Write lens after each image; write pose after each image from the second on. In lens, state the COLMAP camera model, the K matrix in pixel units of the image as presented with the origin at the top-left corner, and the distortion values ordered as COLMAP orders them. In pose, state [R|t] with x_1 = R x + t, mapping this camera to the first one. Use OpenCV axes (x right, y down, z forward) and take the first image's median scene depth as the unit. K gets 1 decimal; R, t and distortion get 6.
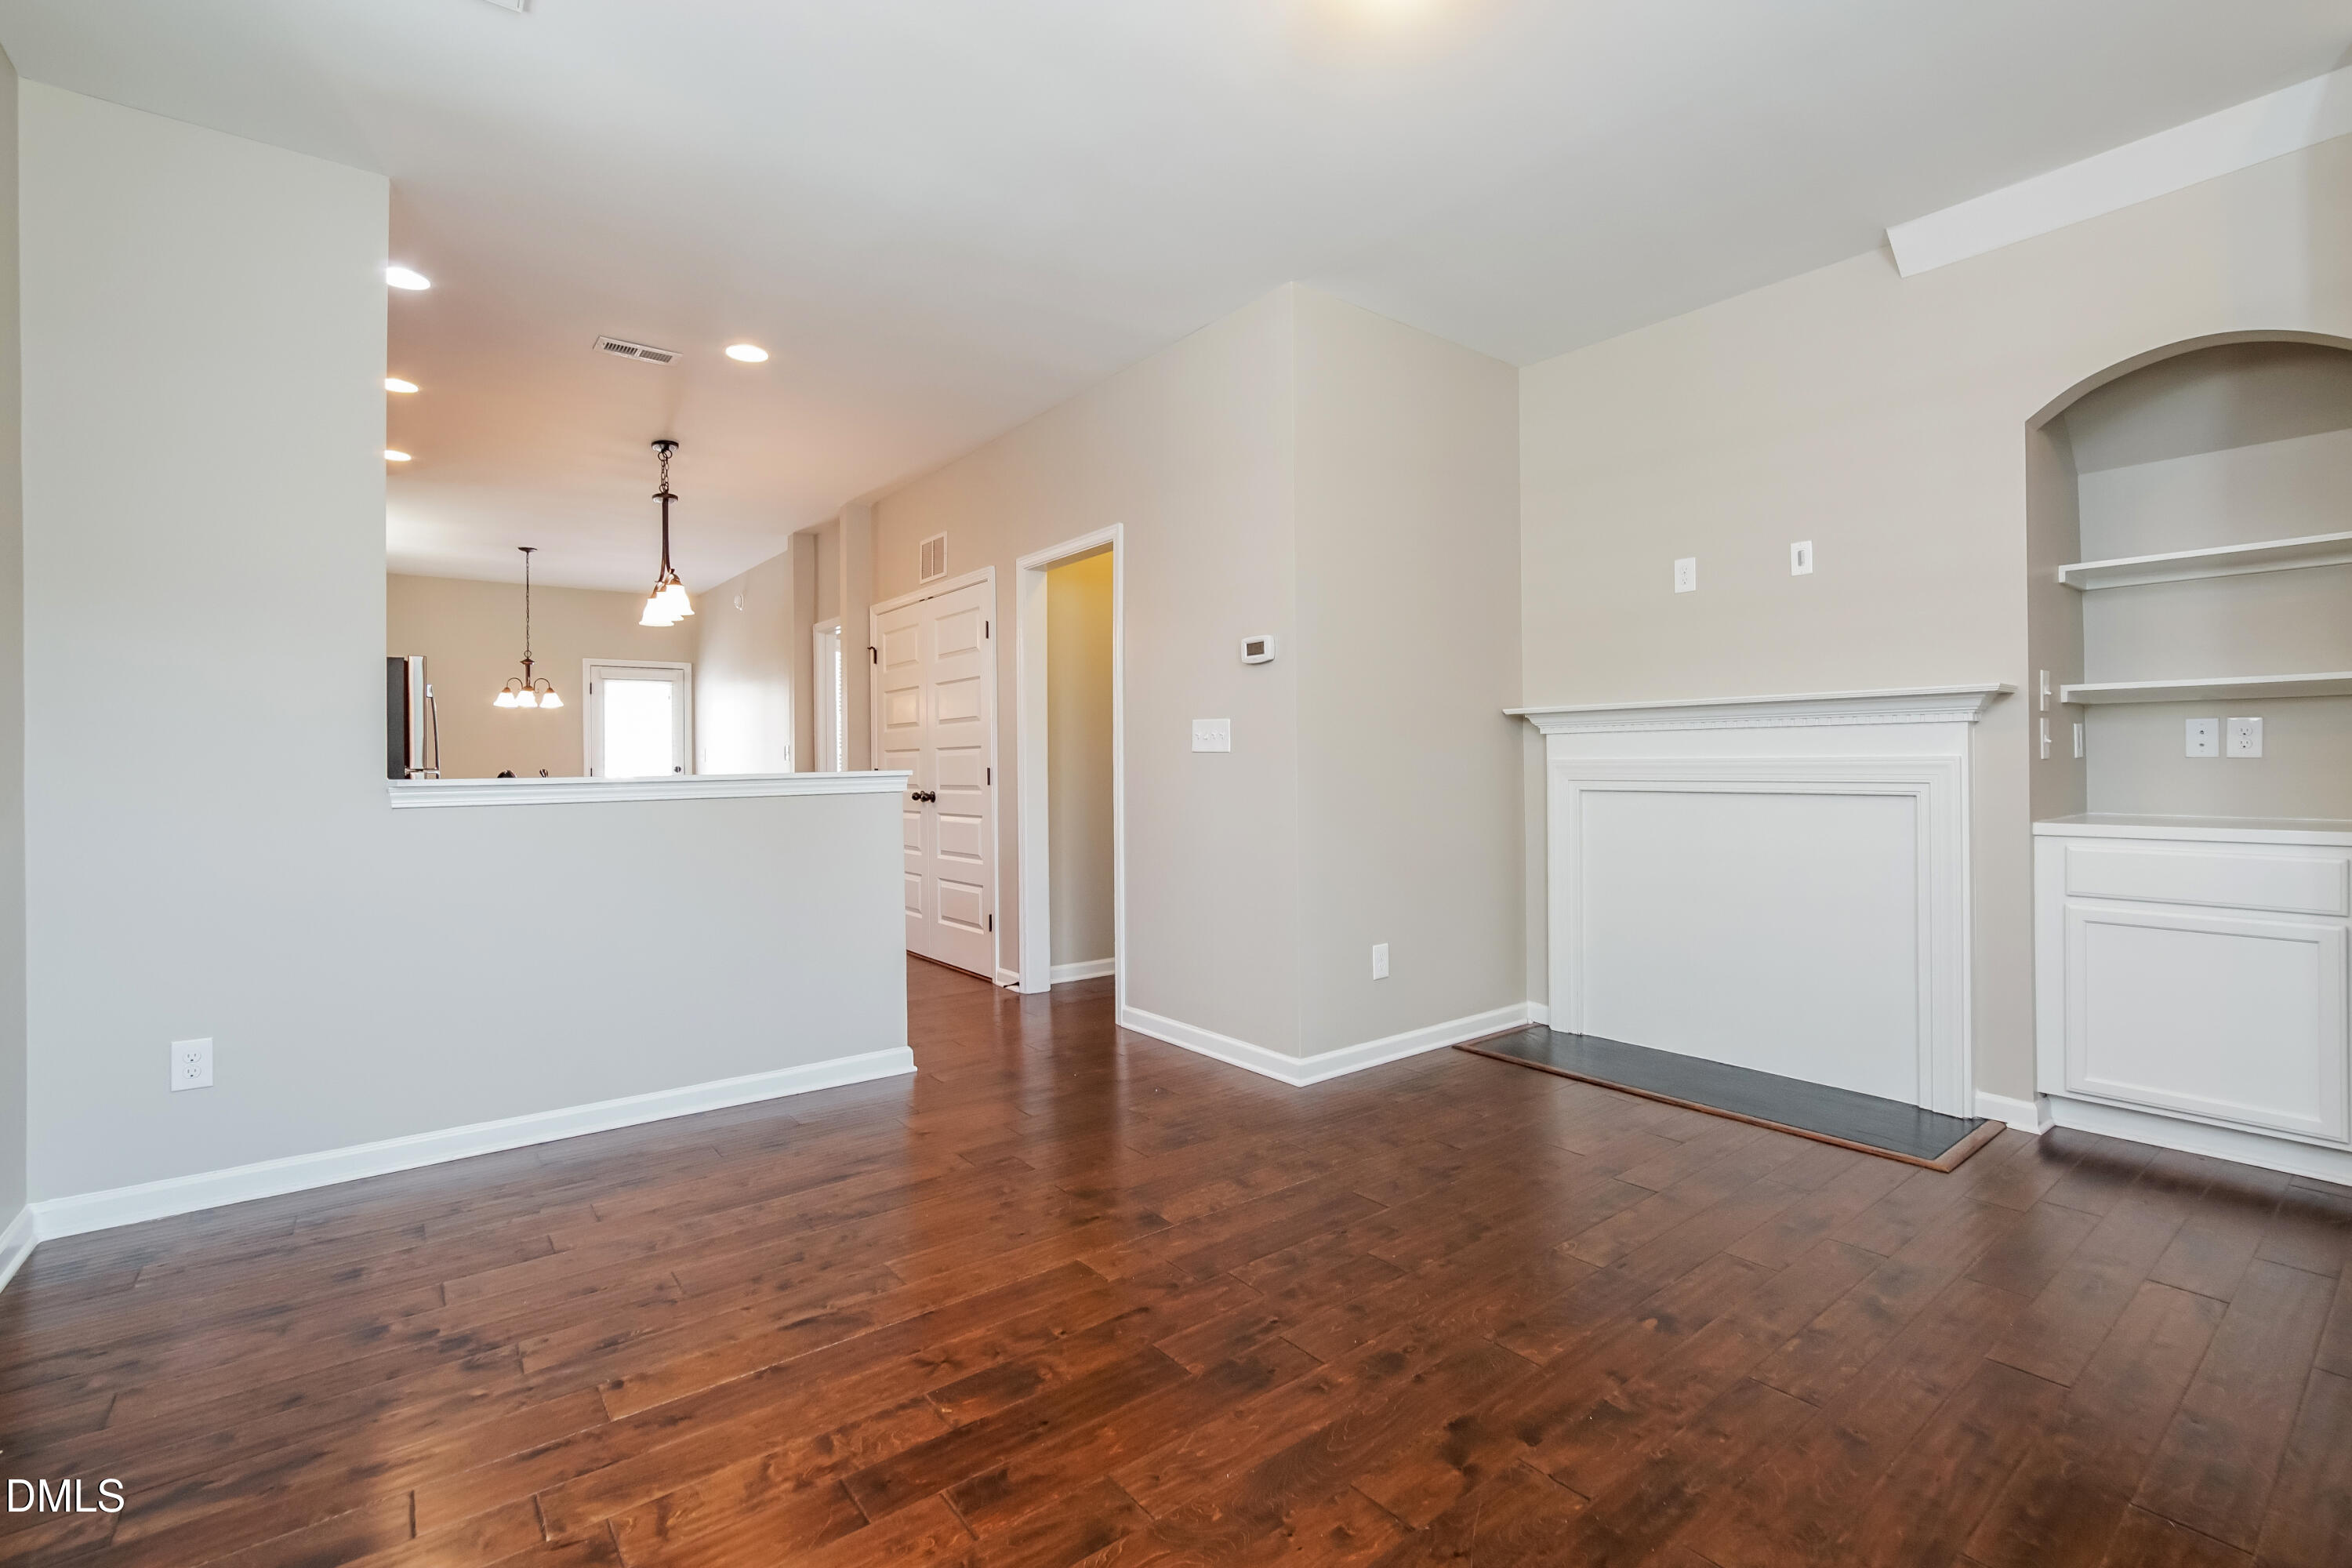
lens RADIAL K [[1043.6, 0, 1214.1], [0, 1043.6, 759.4], [0, 0, 1]] dist [-0.012525, 0.000666]
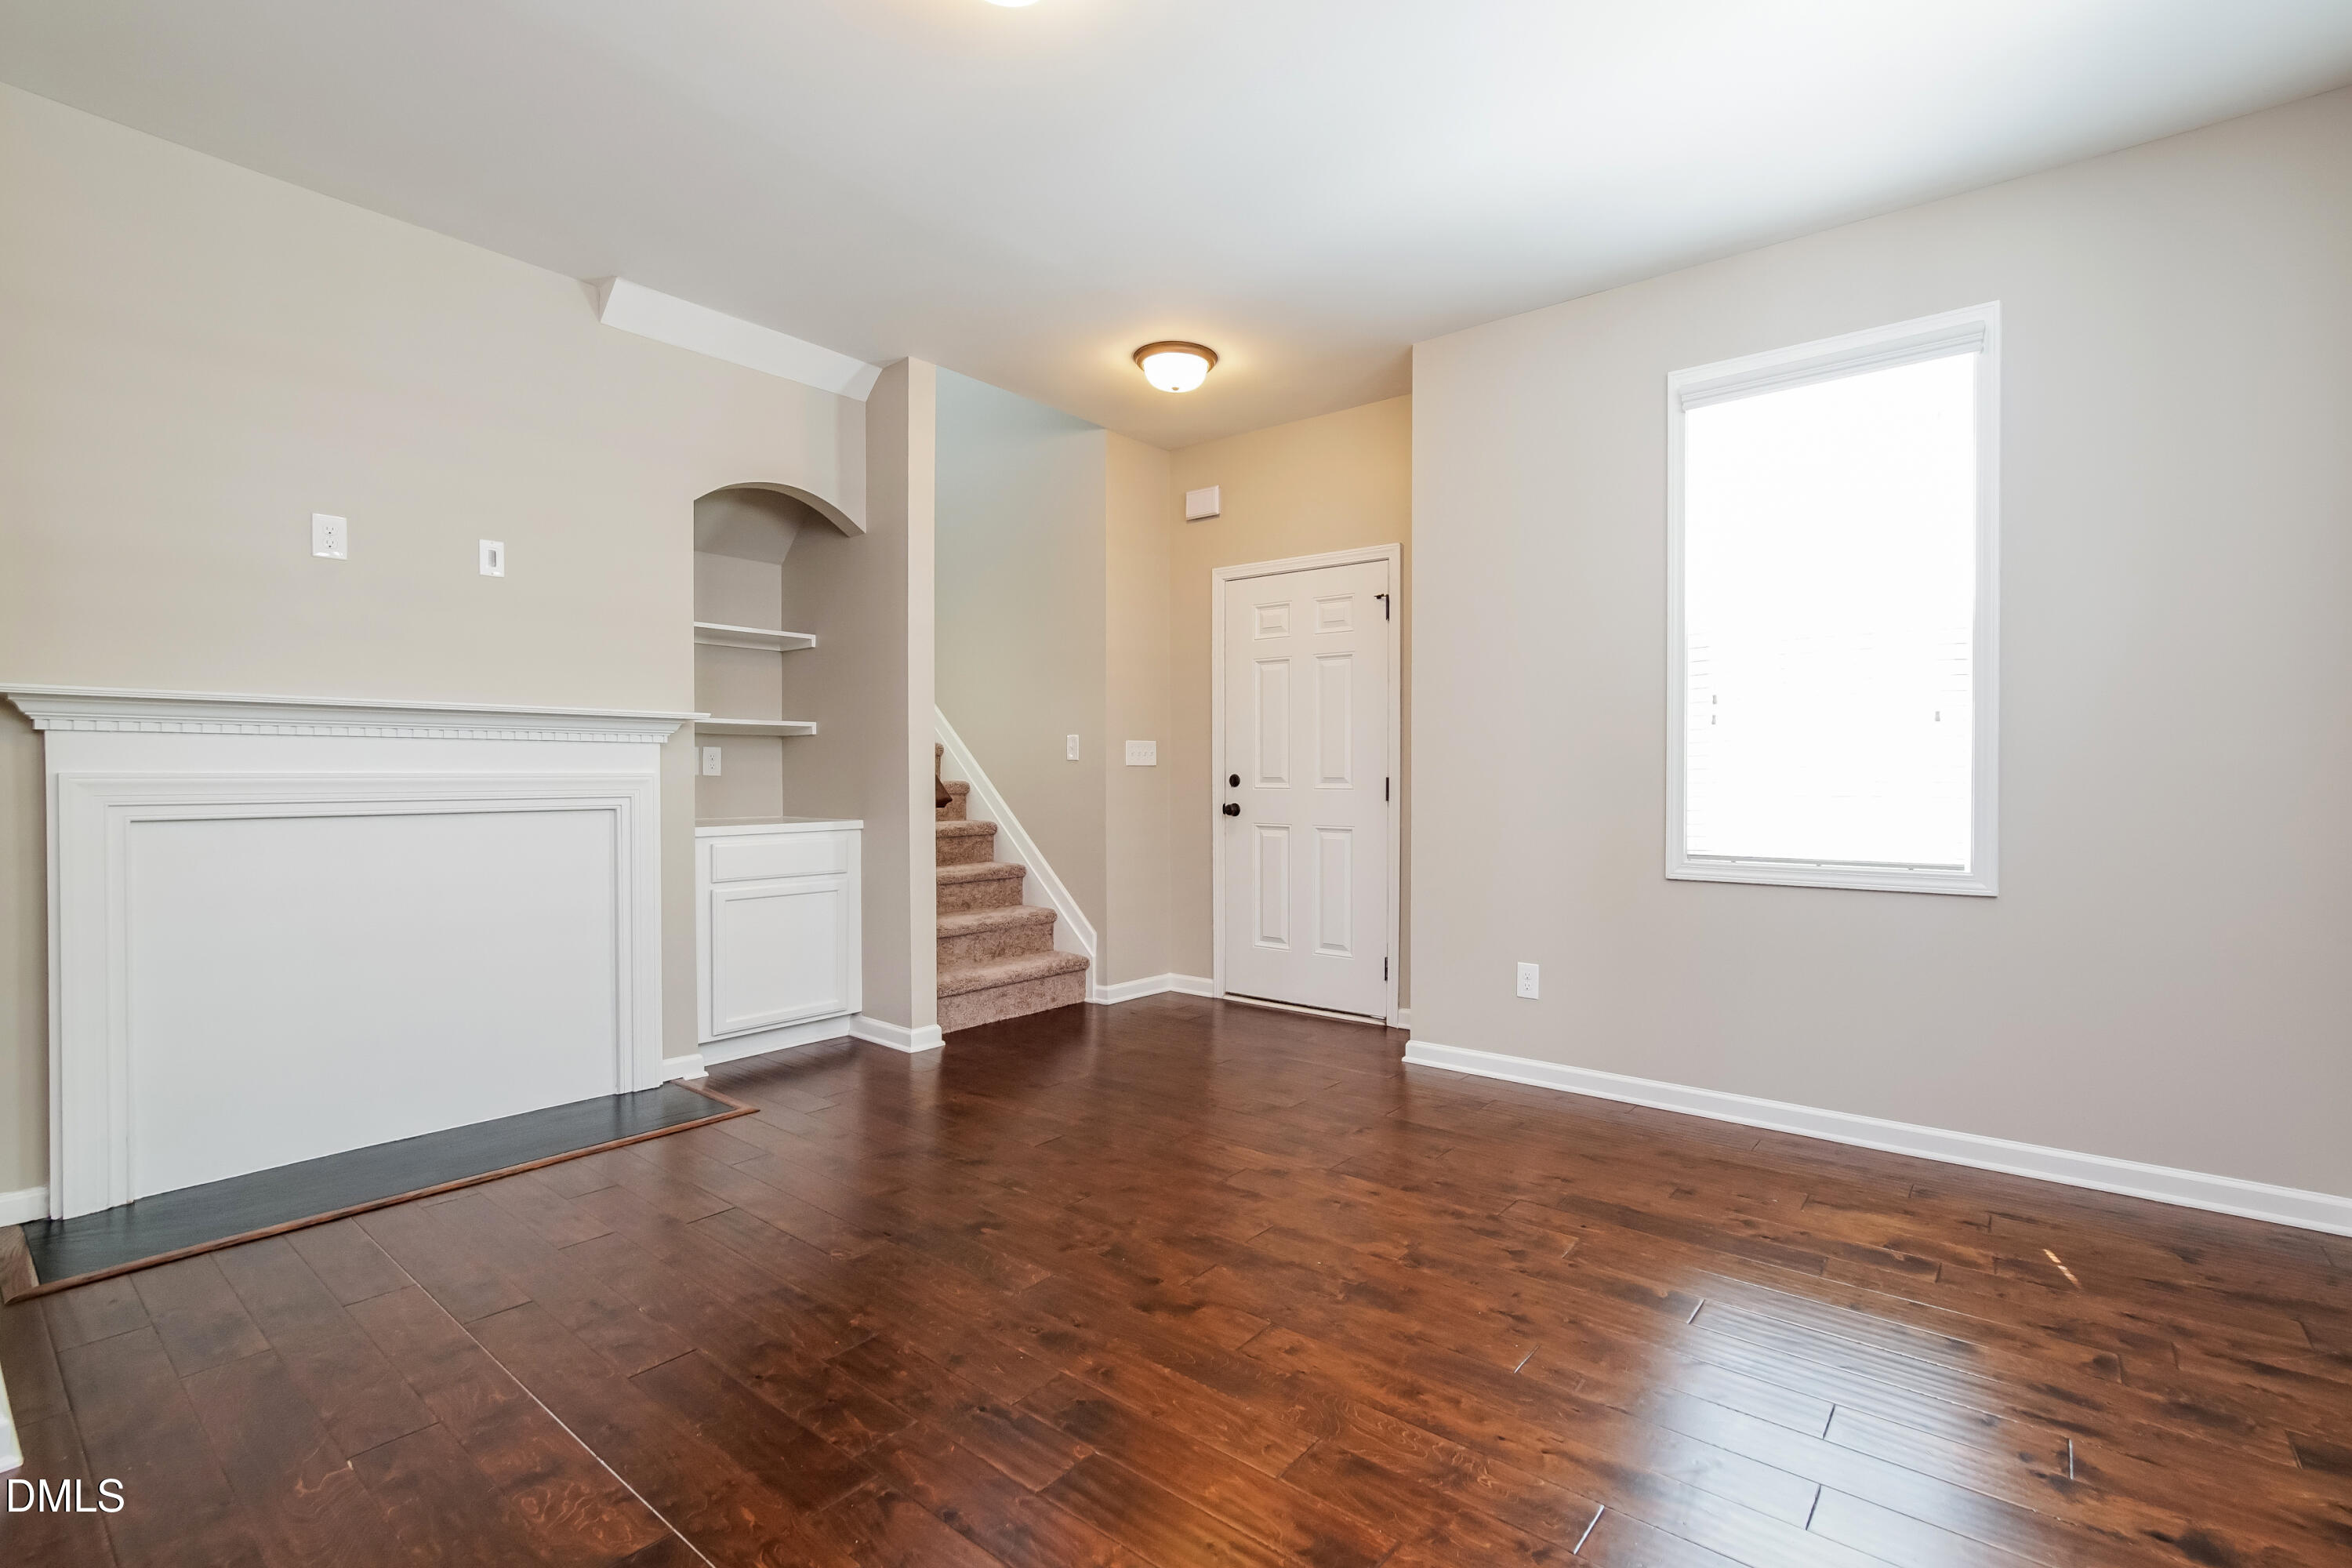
lens RADIAL K [[1069.3, 0, 1188.4], [0, 1069.3, 787.8], [0, 0, 1]] dist [0.000177, -0.000248]
pose [[-0.201704, -0.004724, 0.979435, -0.605866], [-0.002706, 0.999987, 0.004265, 0.006880], [-0.979443, -0.001790, -0.201715, 0.711819]]
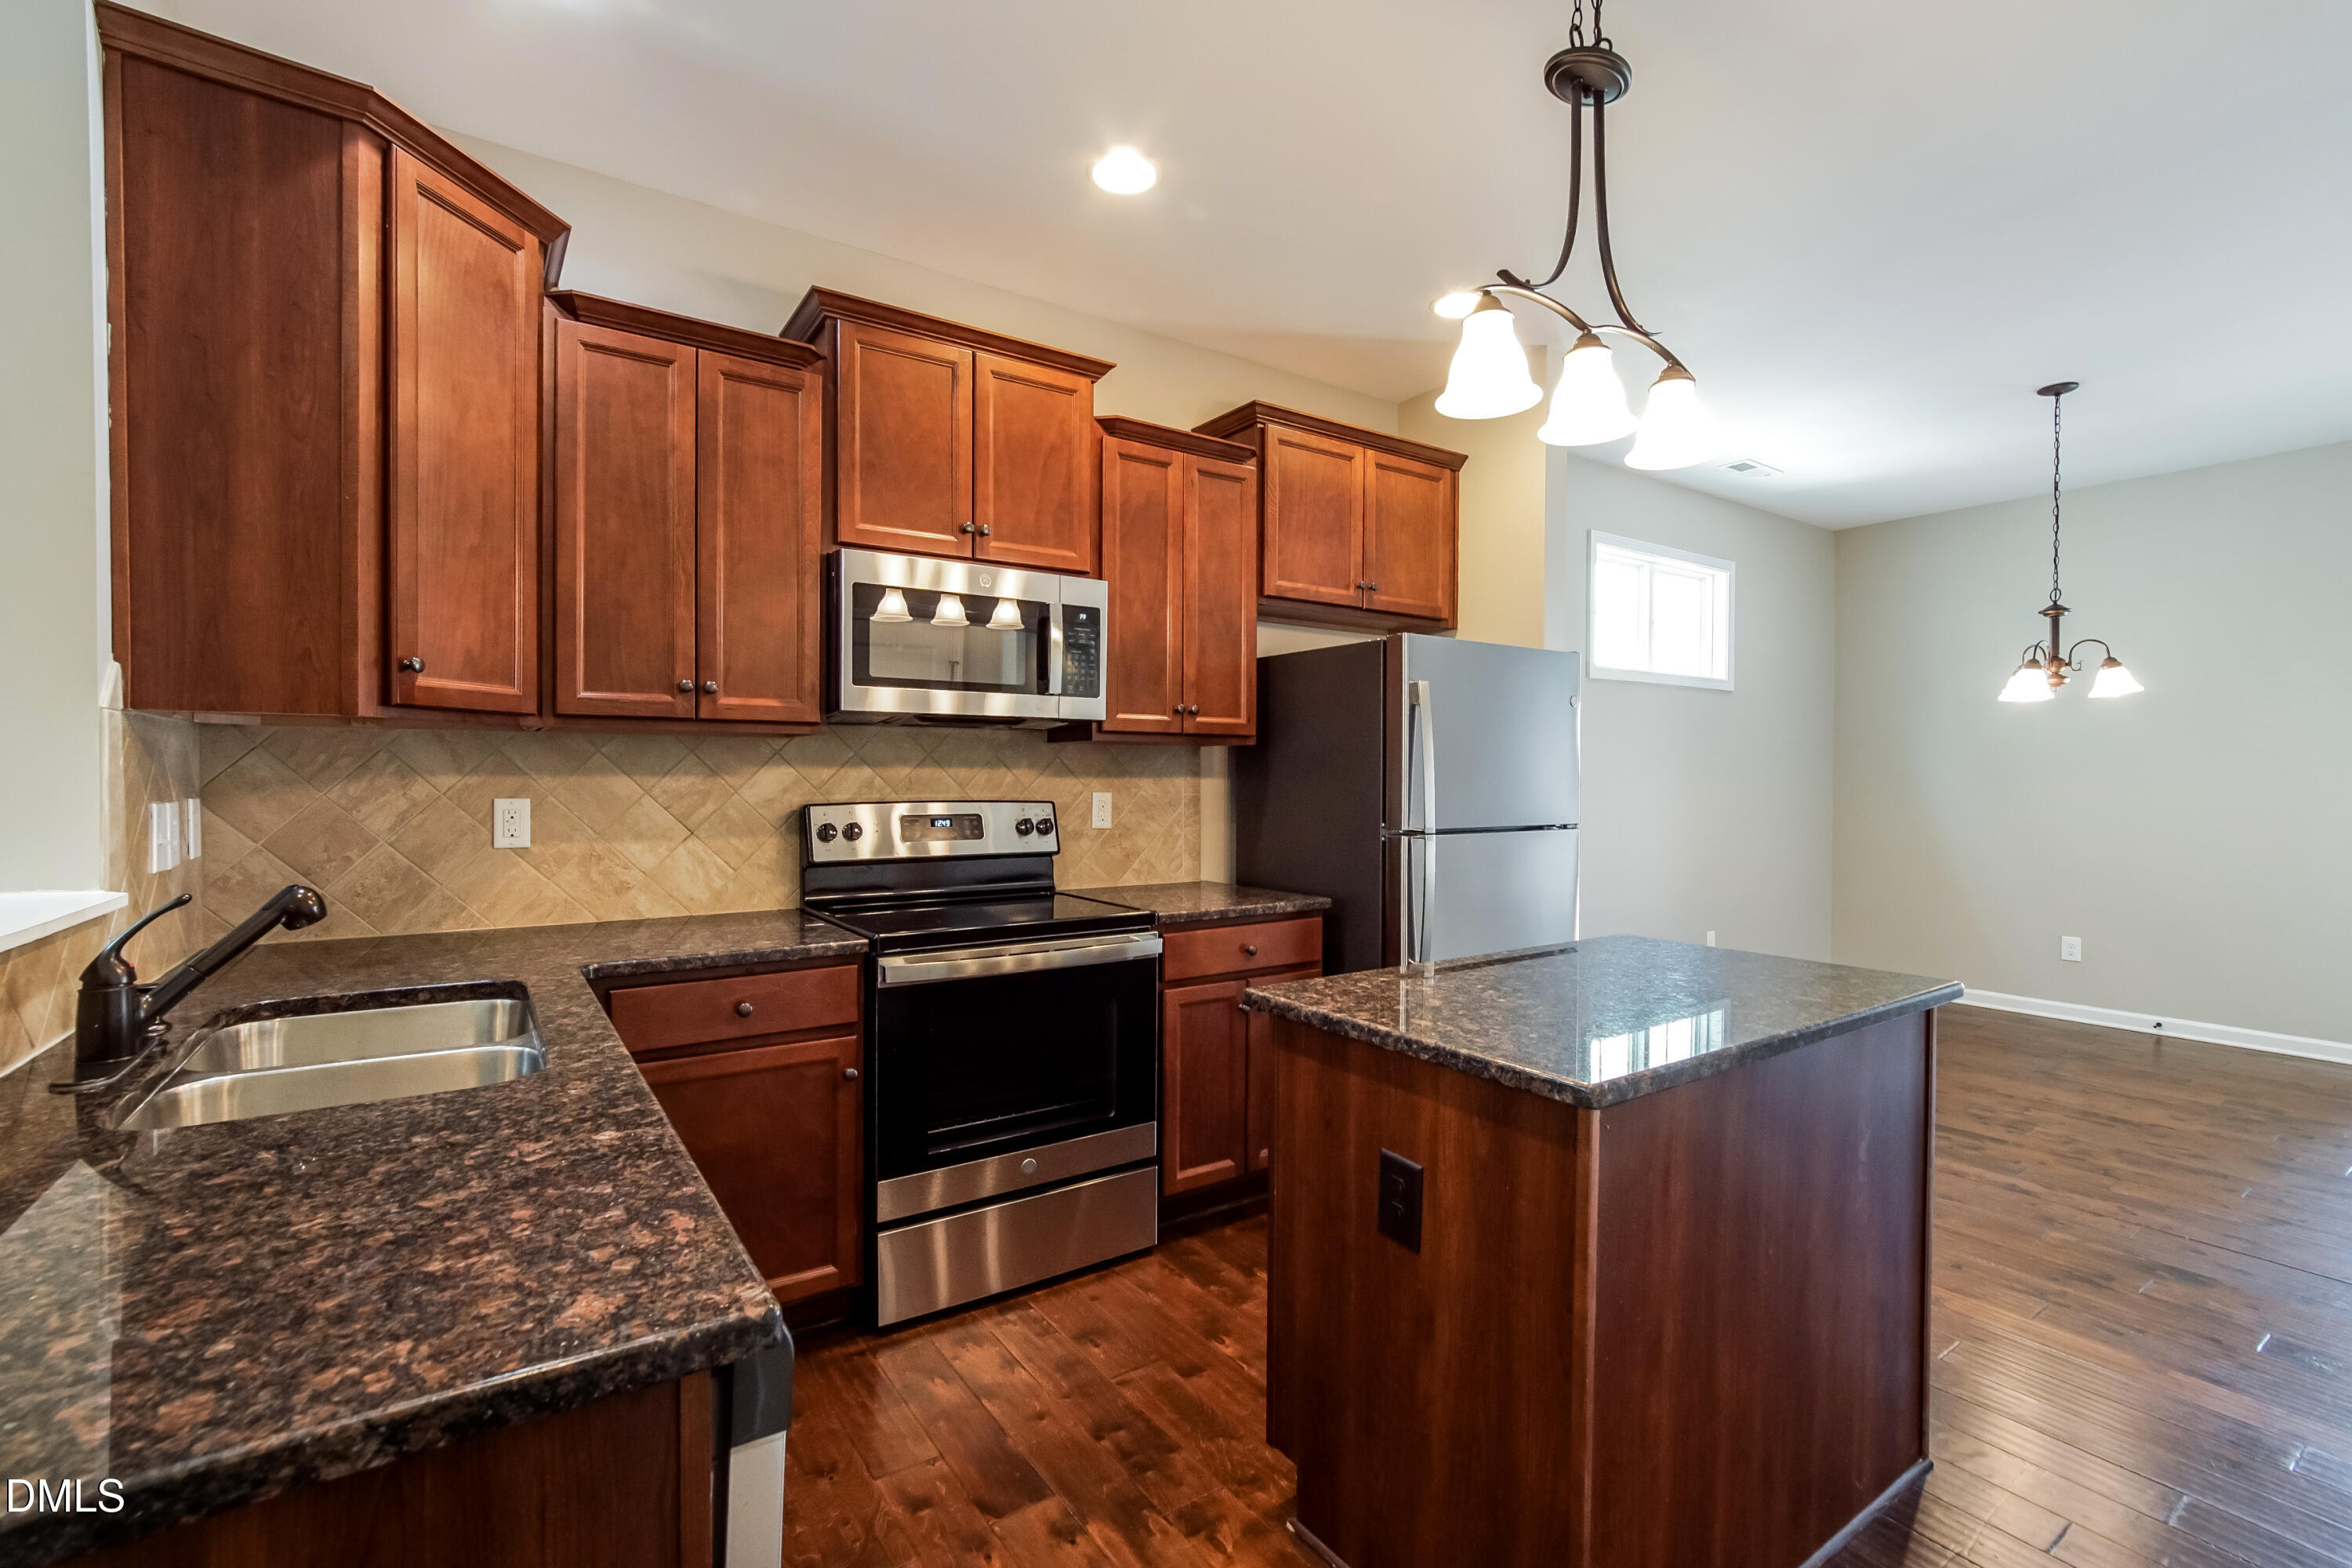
lens RADIAL K [[1043.6, 0, 1168.4], [0, 1043.6, 791.2], [0, 0, 1]] dist [-0.012525, 0.000666]
pose [[-0.077728, 0.019933, -0.996775, -0.320544], [0.001864, 0.999801, 0.019848, -0.043843], [0.996973, -0.000316, -0.077749, 1.623468]]
